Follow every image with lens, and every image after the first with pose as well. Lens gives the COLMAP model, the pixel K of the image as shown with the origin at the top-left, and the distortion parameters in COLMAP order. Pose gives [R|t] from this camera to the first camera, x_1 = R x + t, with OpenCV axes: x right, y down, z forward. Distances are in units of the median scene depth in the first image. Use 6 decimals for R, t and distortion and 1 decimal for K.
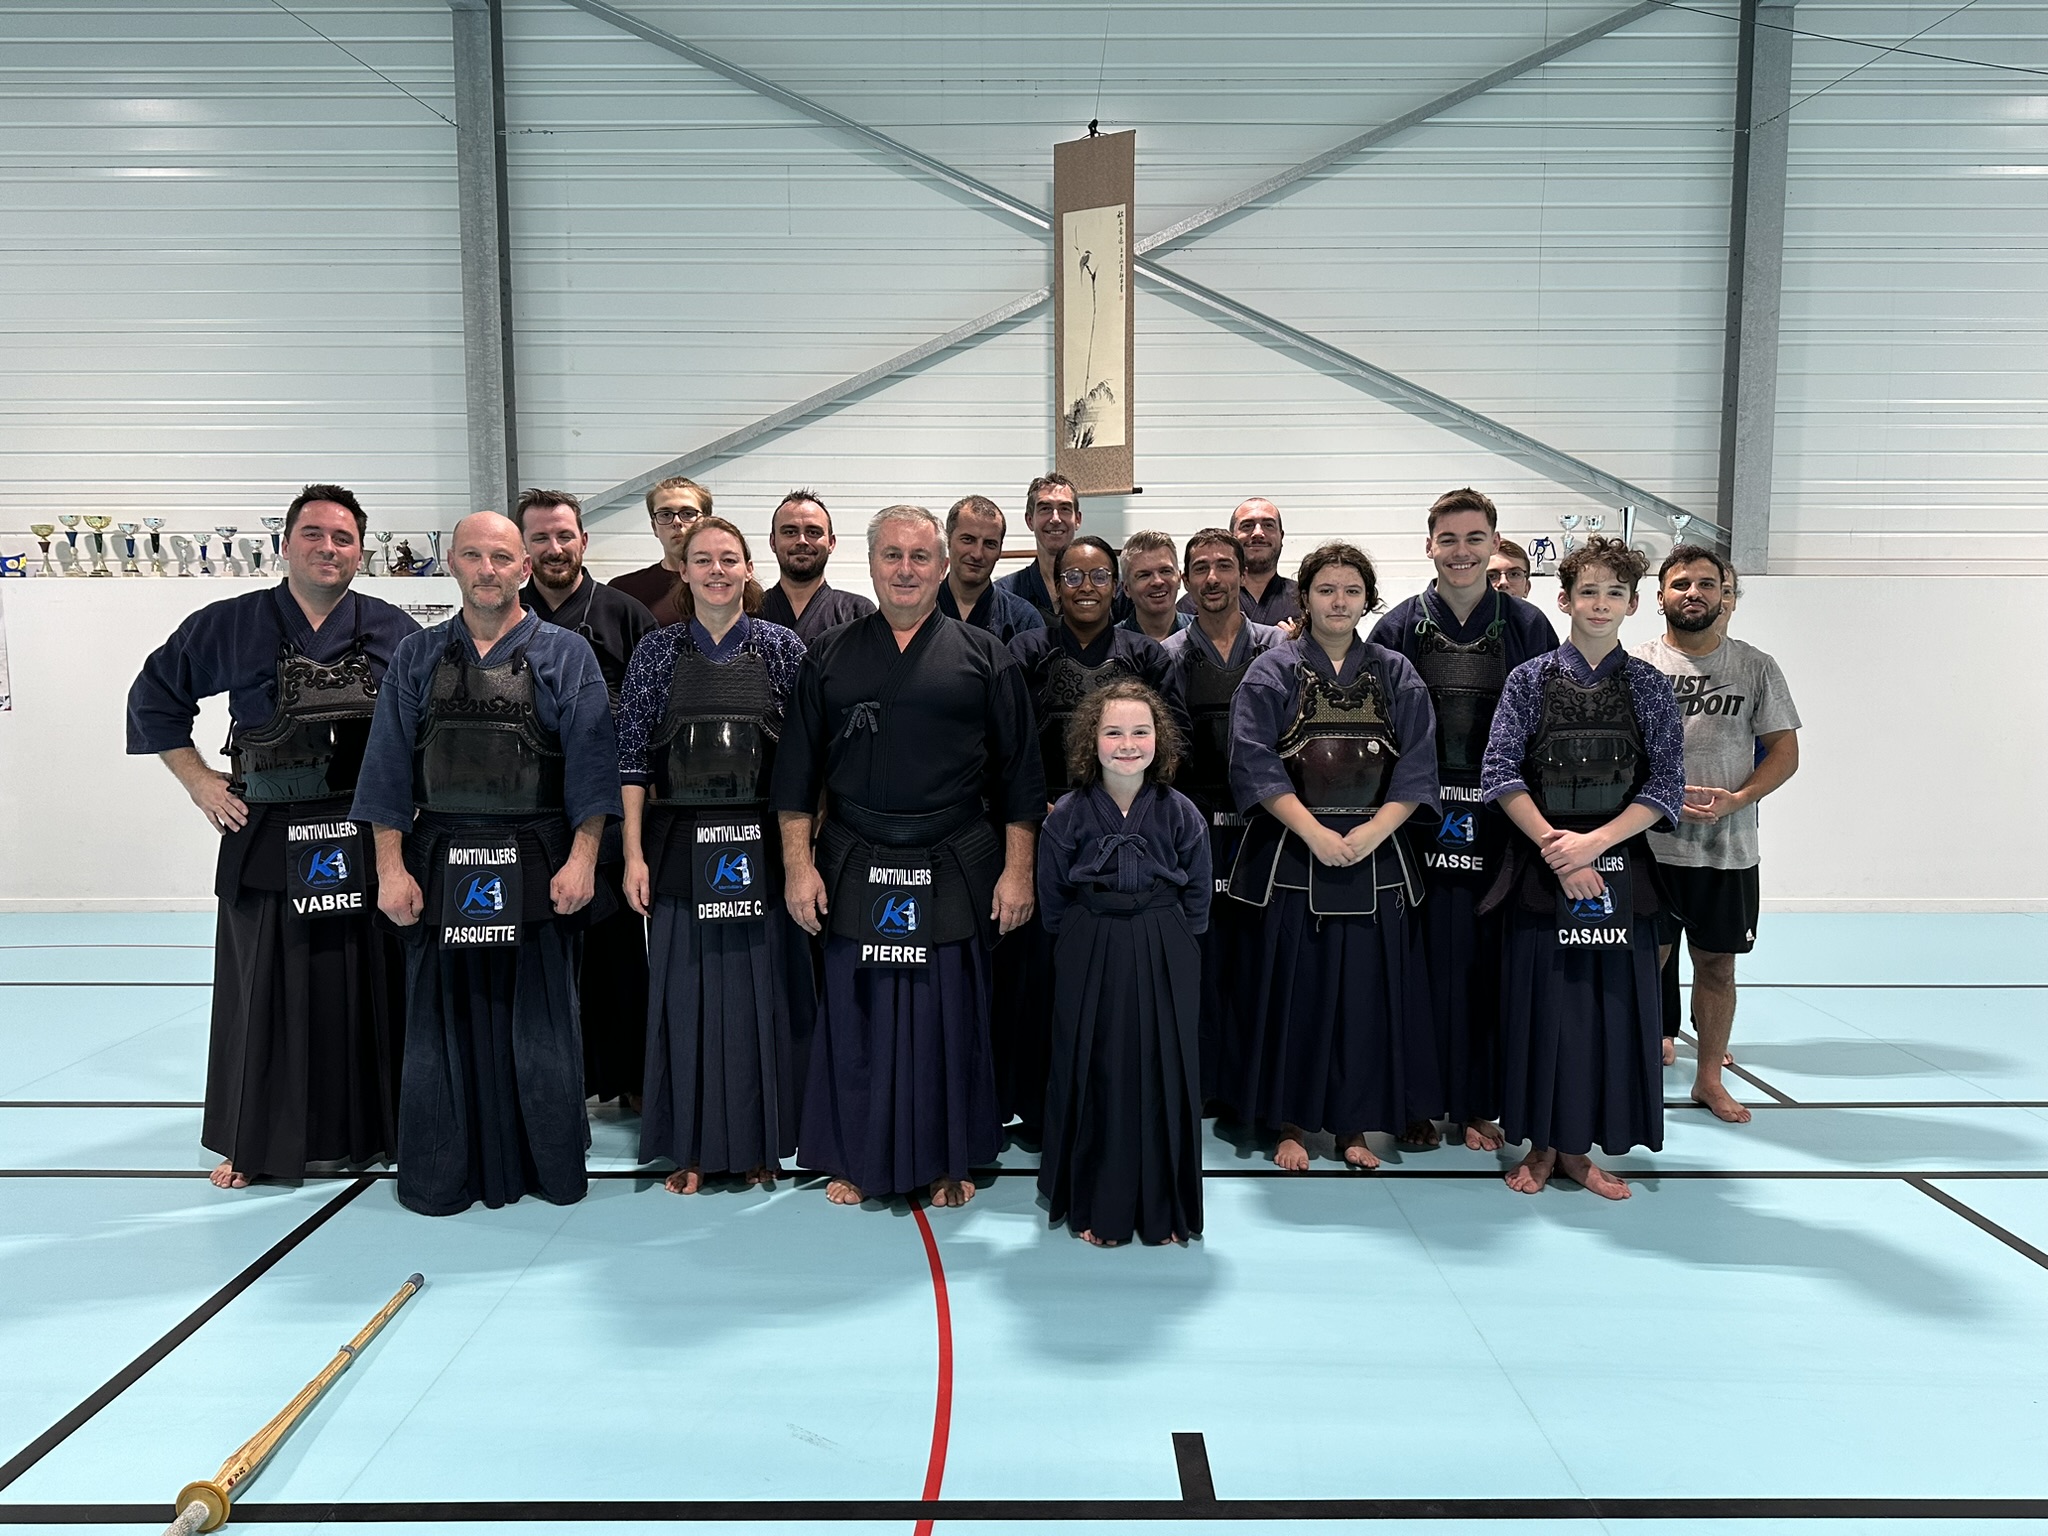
lens RADIAL K [[1421.5, 0, 1030.6], [0, 1421.5, 785.1], [0, 0, 1]] dist [0.019790, -0.043776]
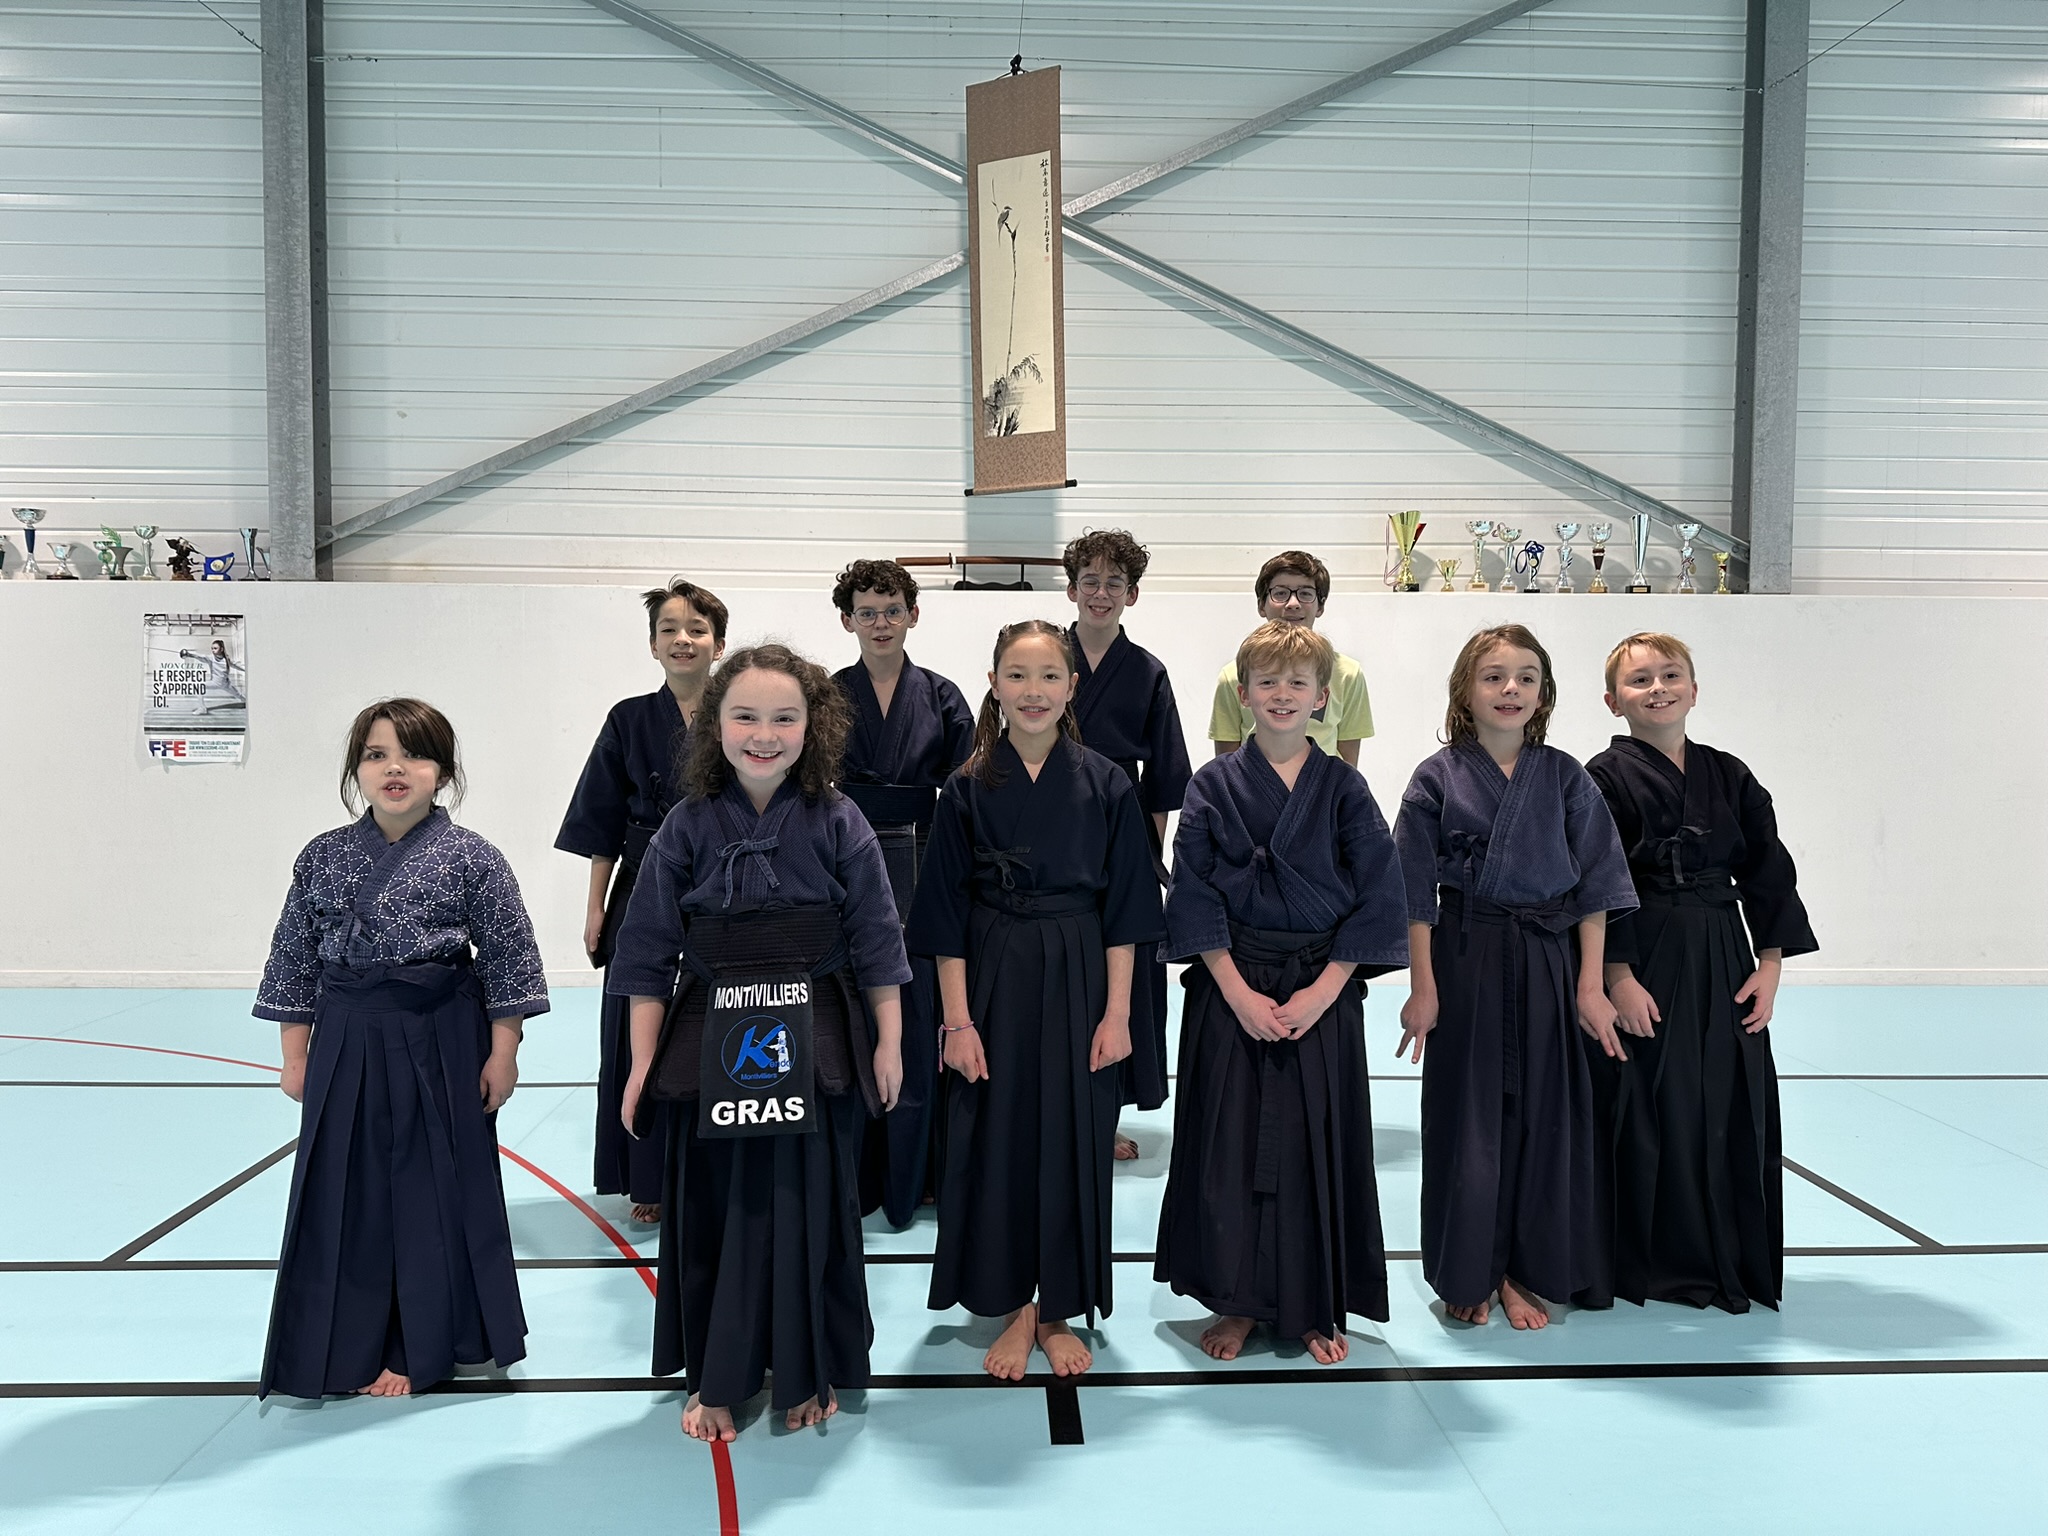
lens RADIAL K [[1421.5, 0, 1033.7], [0, 1421.5, 785.6], [0, 0, 1]] dist [0.019790, -0.043776]
pose [[0.999187, 0.003425, 0.040161, 0.021176], [-0.001478, 0.998827, -0.048406, 0.012160], [-0.040280, 0.048308, 0.998020, 0.160583]]
